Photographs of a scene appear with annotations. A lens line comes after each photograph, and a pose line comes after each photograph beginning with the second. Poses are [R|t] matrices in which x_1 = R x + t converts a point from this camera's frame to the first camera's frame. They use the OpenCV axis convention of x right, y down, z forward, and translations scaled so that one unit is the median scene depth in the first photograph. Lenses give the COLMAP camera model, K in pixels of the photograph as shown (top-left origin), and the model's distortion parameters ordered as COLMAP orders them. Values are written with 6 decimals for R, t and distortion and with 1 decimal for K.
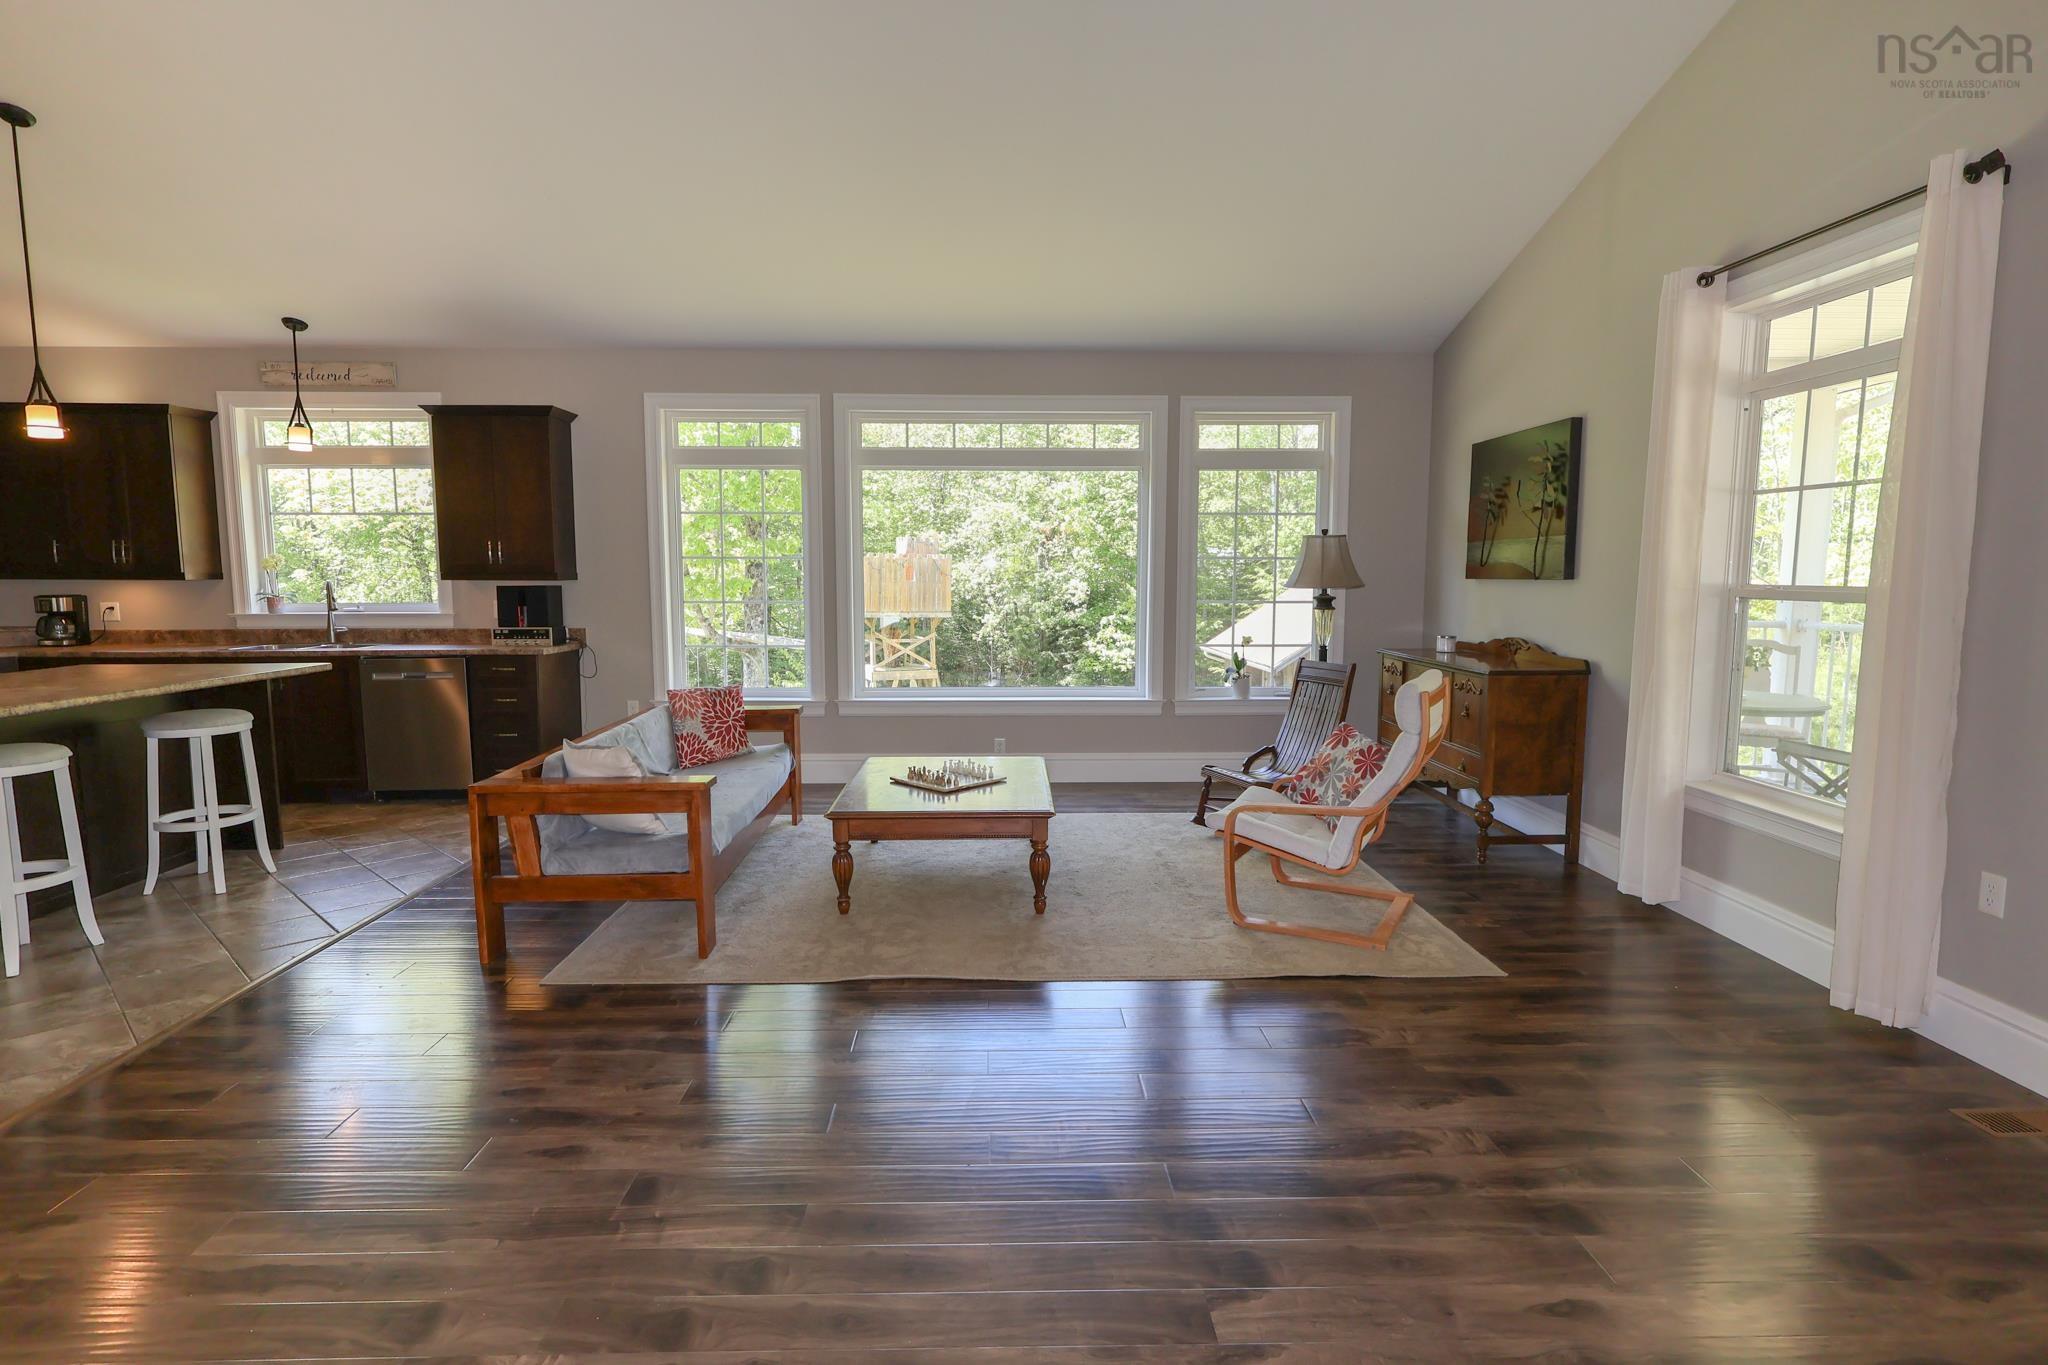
lens RADIAL K [[1046.3, 0, 1018.9], [0, 1046.3, 683.5], [0, 0, 1]] dist [0.002104, 0.000661]
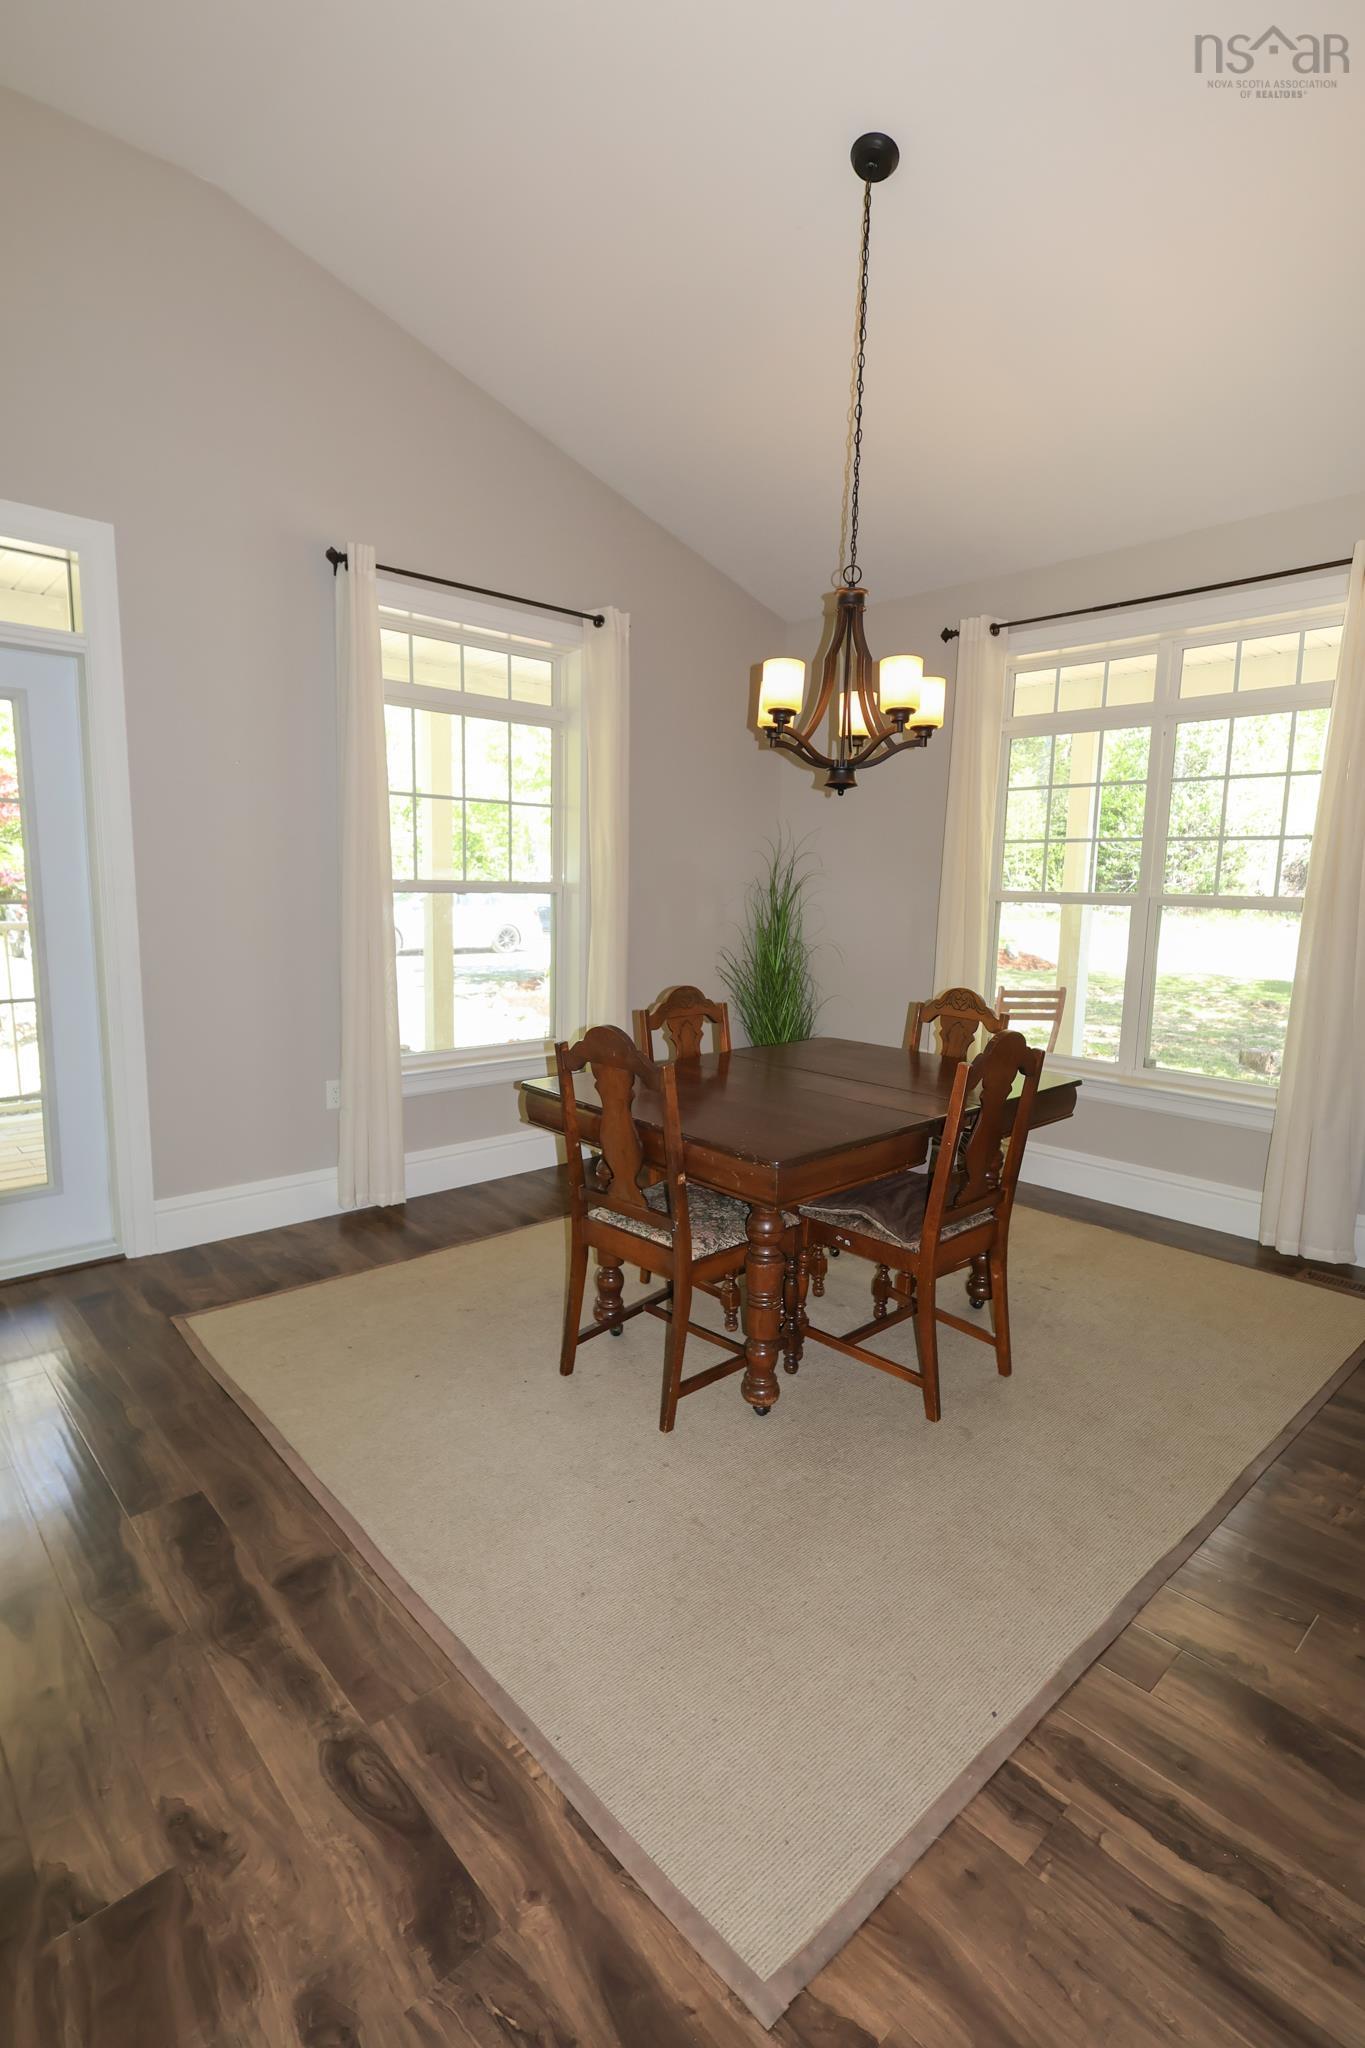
lens RADIAL K [[981.5, 0, 686.8], [0, 981.5, 1017.6], [0, 0, 1]] dist [0.001172, -0.000256]
pose [[-0.665267, -0.119106, 0.737044, -0.152012], [0.061076, 0.975202, 0.212720, -0.030171], [-0.744104, 0.186531, -0.641495, 0.315299]]
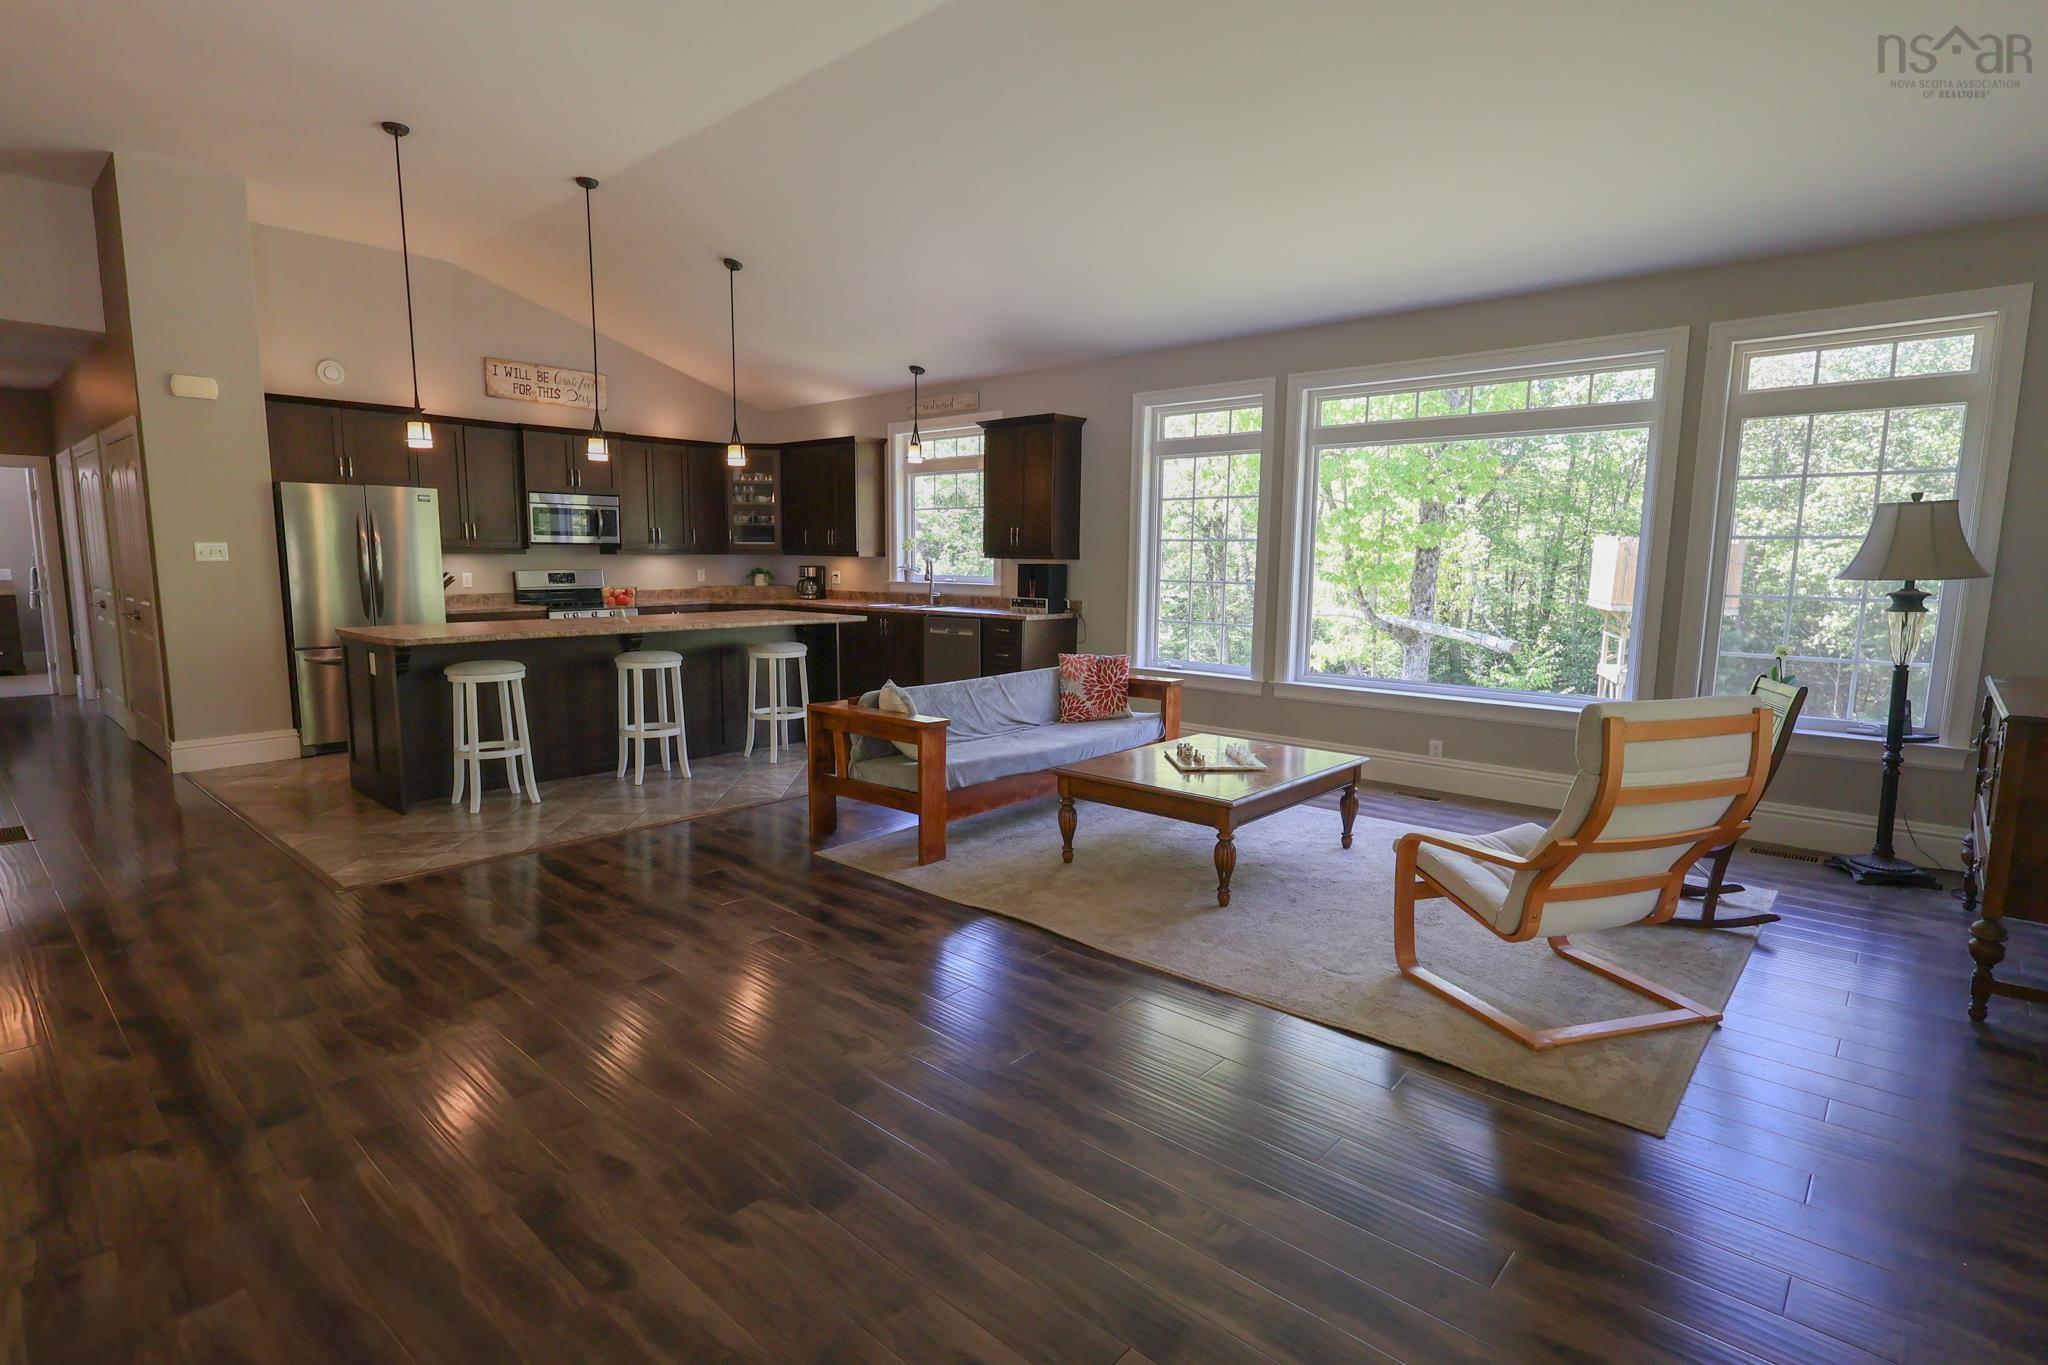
lens RADIAL K [[1017.0, 0, 996.9], [0, 1017.0, 688.4], [0, 0, 1]] dist [0.003053, 0.000739]
pose [[0.717033, 0.097173, -0.690232, 0.330652], [-0.082127, 0.995115, 0.054779, -0.009728], [0.692184, 0.017408, 0.721511, 0.114947]]
